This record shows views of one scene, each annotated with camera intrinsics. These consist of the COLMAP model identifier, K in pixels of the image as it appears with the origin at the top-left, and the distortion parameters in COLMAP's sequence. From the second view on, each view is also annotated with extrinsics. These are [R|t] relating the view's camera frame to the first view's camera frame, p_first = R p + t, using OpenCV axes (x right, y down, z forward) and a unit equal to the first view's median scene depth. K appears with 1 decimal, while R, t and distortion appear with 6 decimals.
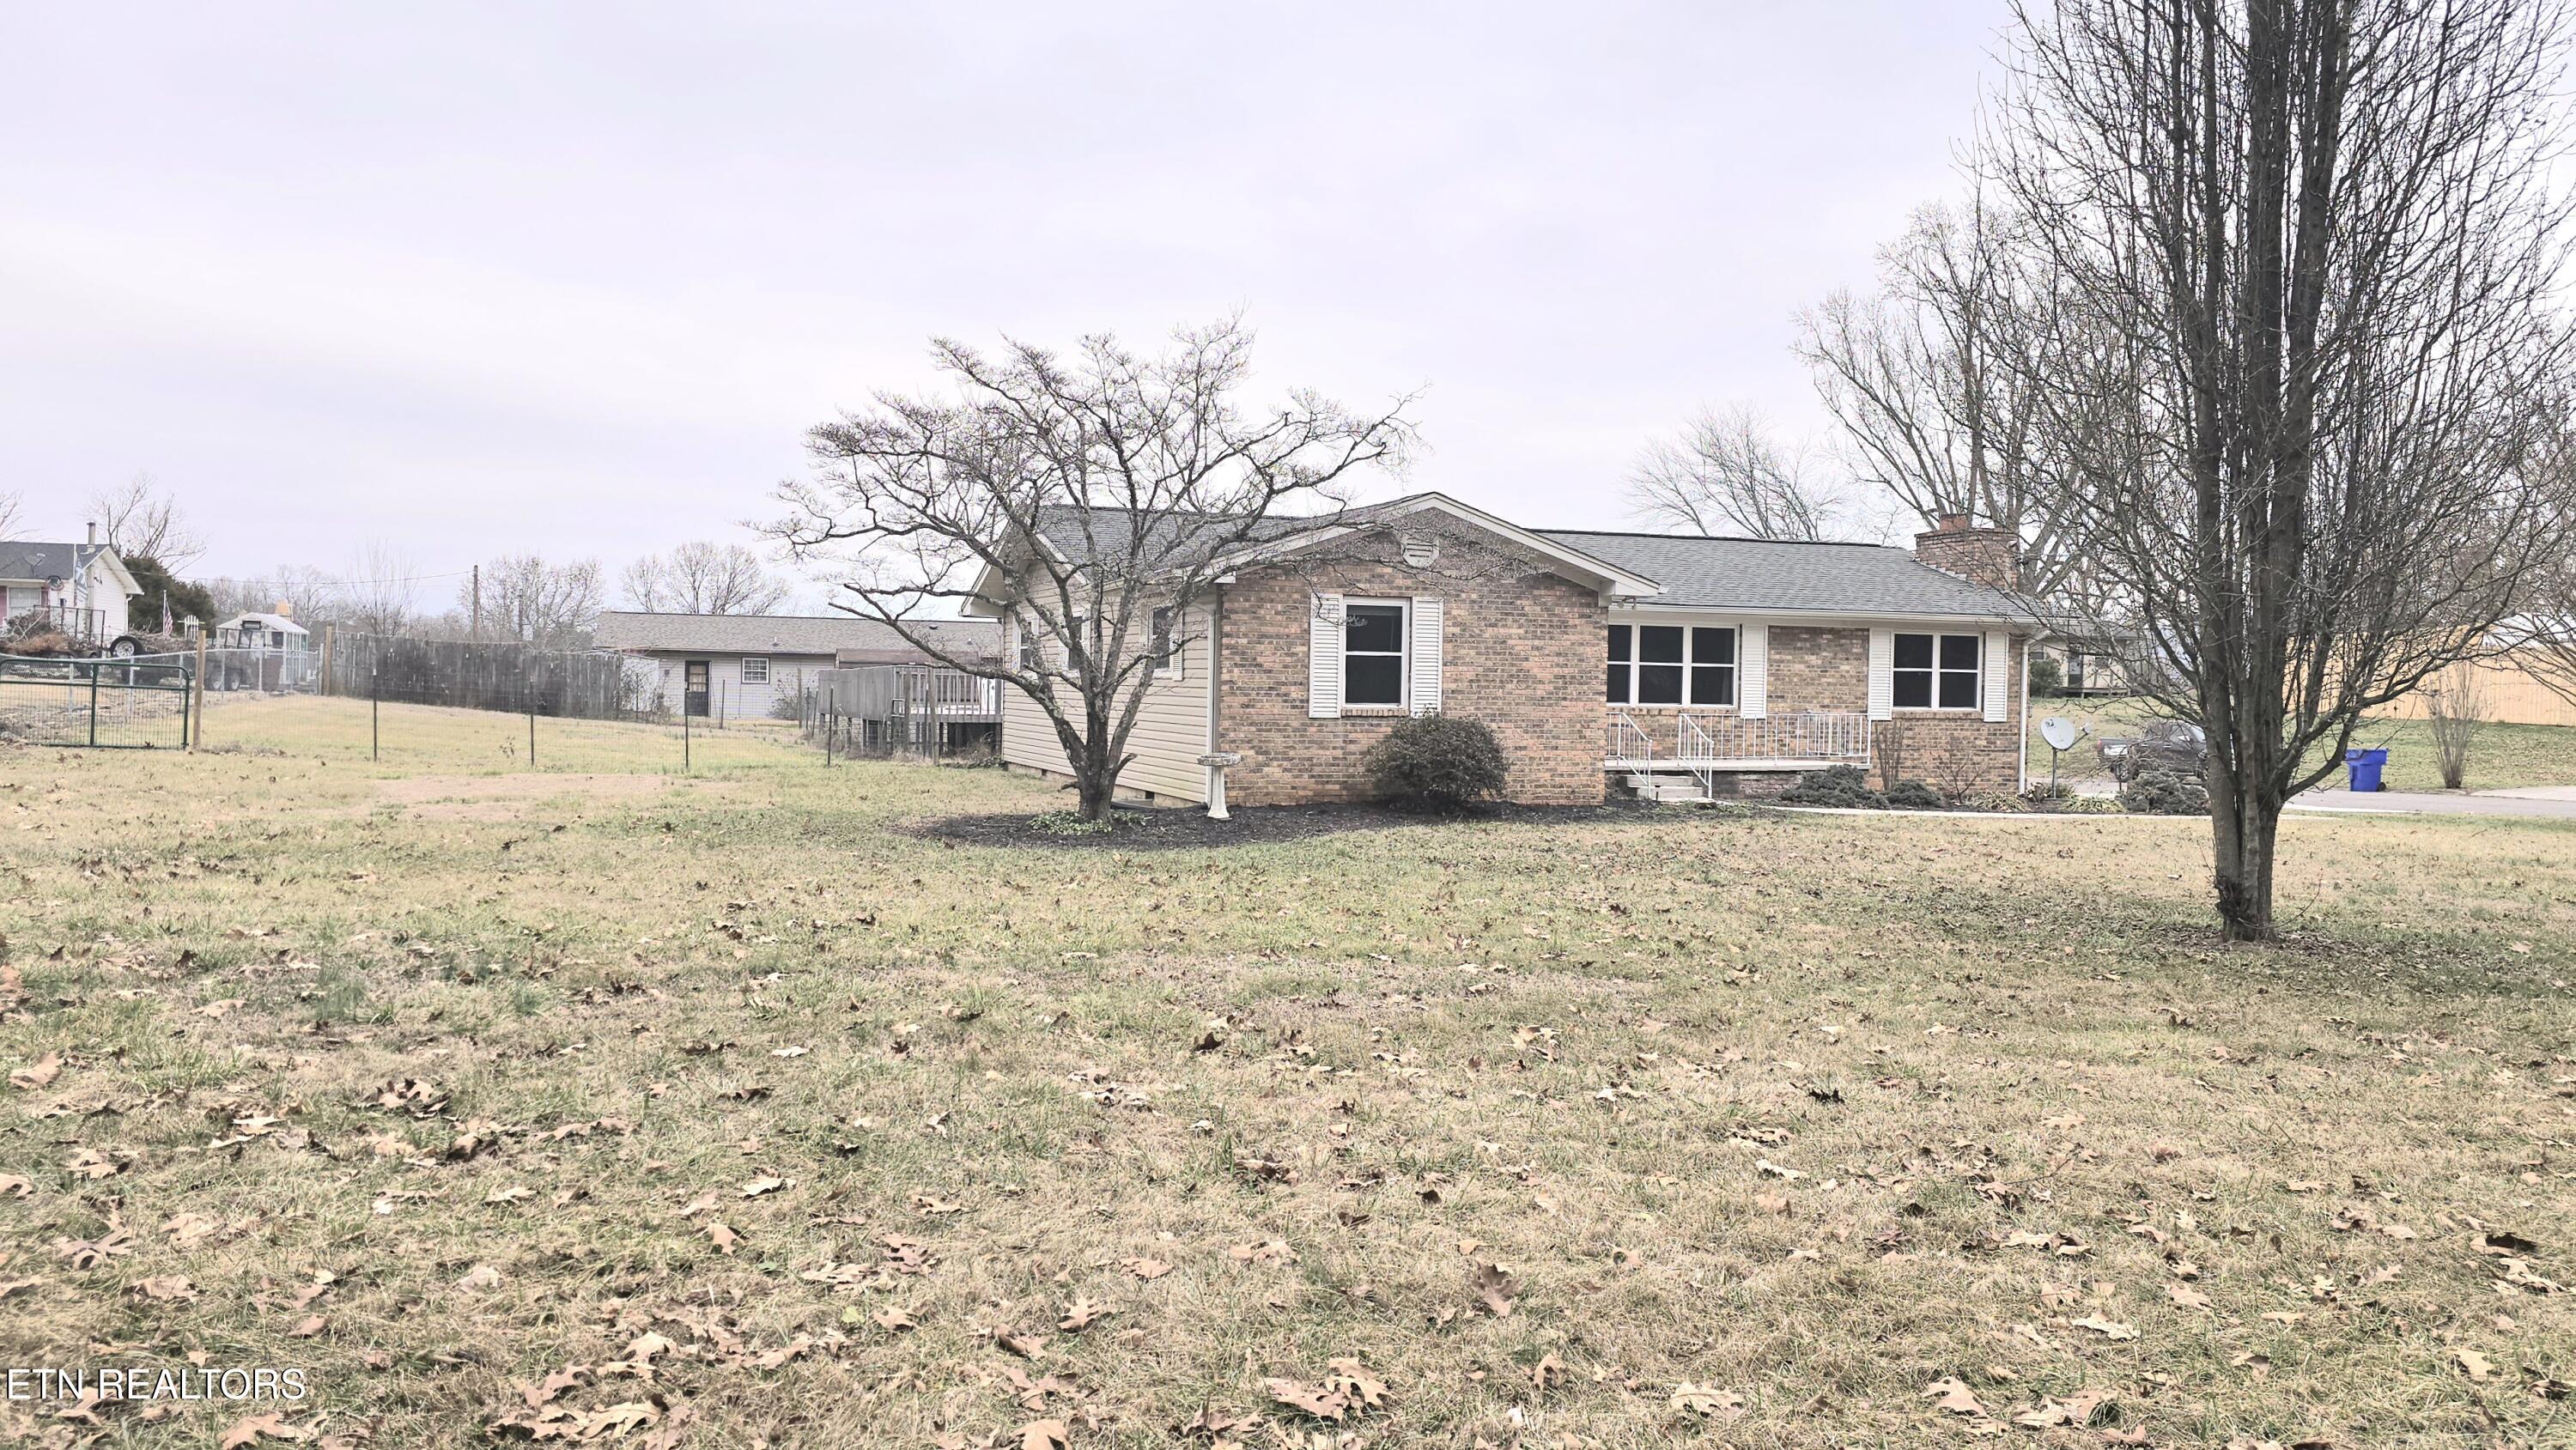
lens RADIAL K [[1788.1, 0, 1288.0], [0, 1788.1, 725.0], [0, 0, 1]] dist [0.001090, -0.000790]
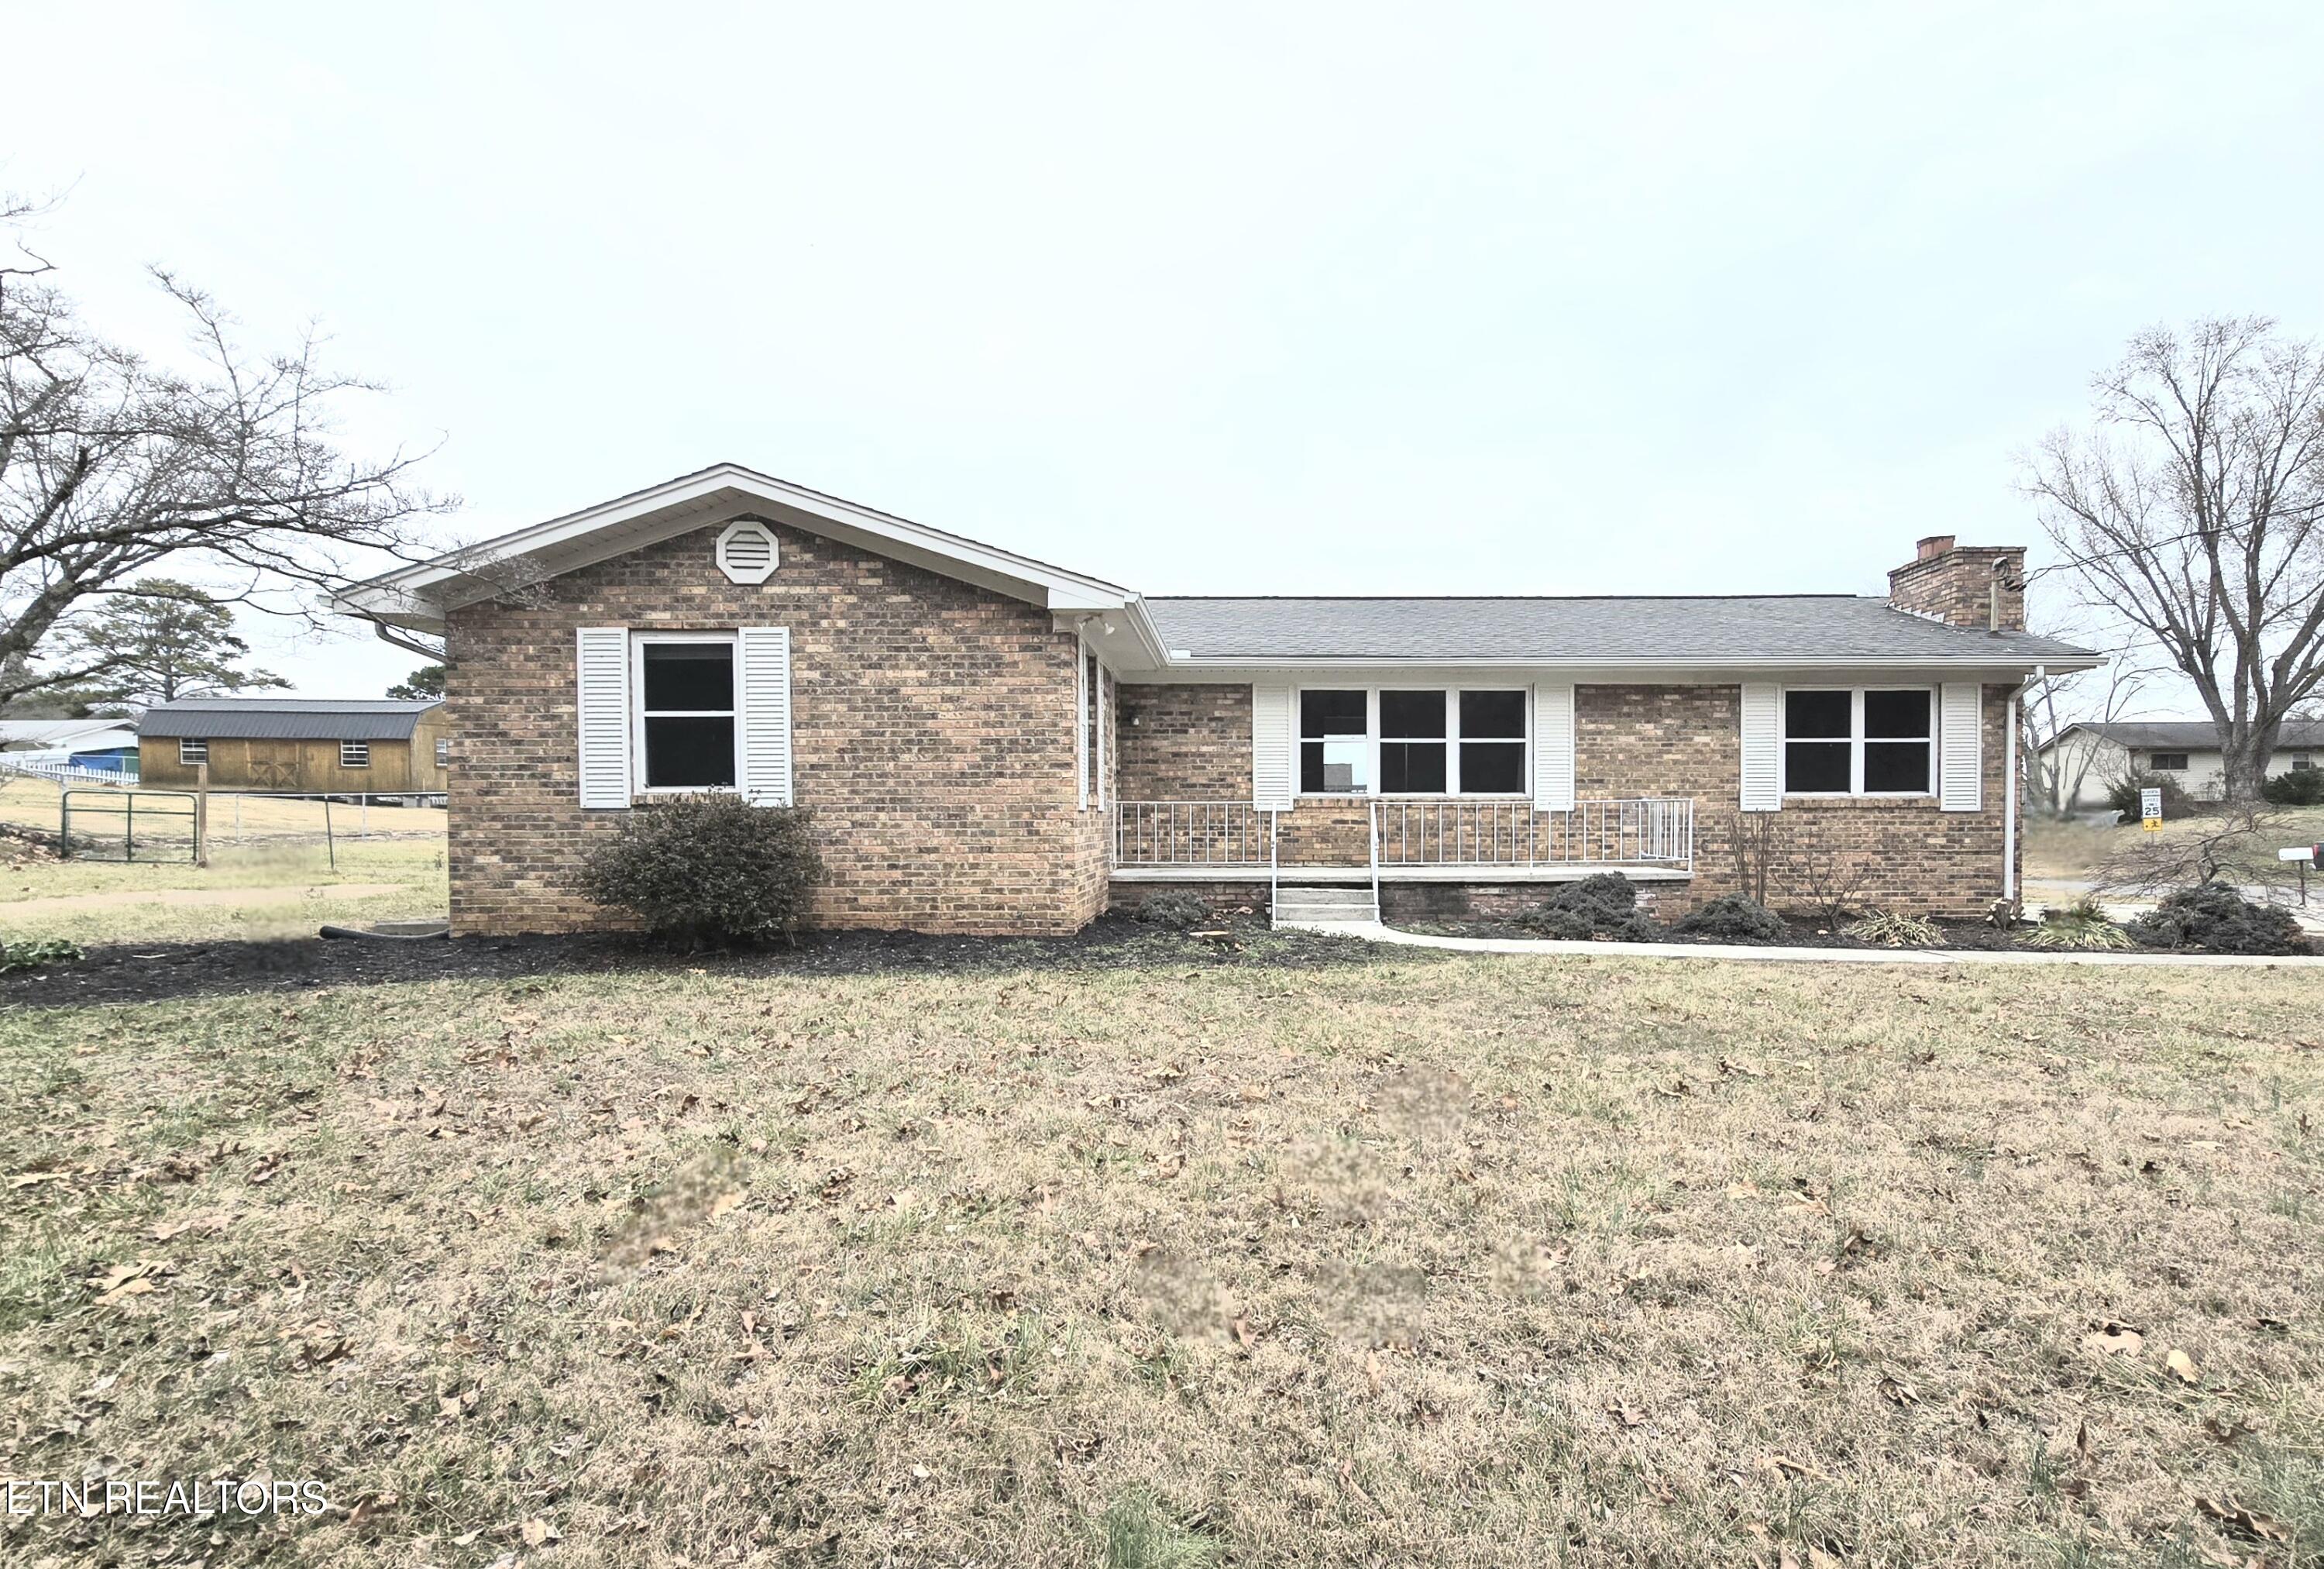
lens RADIAL K [[1298.4, 0, 1171.0], [0, 1298.4, 836.2], [0, 0, 1]] dist [-0.002243, -0.000853]
pose [[0.941680, -0.014462, -0.336200, 0.372380], [0.010979, 0.999865, -0.012257, 0.014577], [0.336331, 0.007851, 0.941711, 0.566729]]
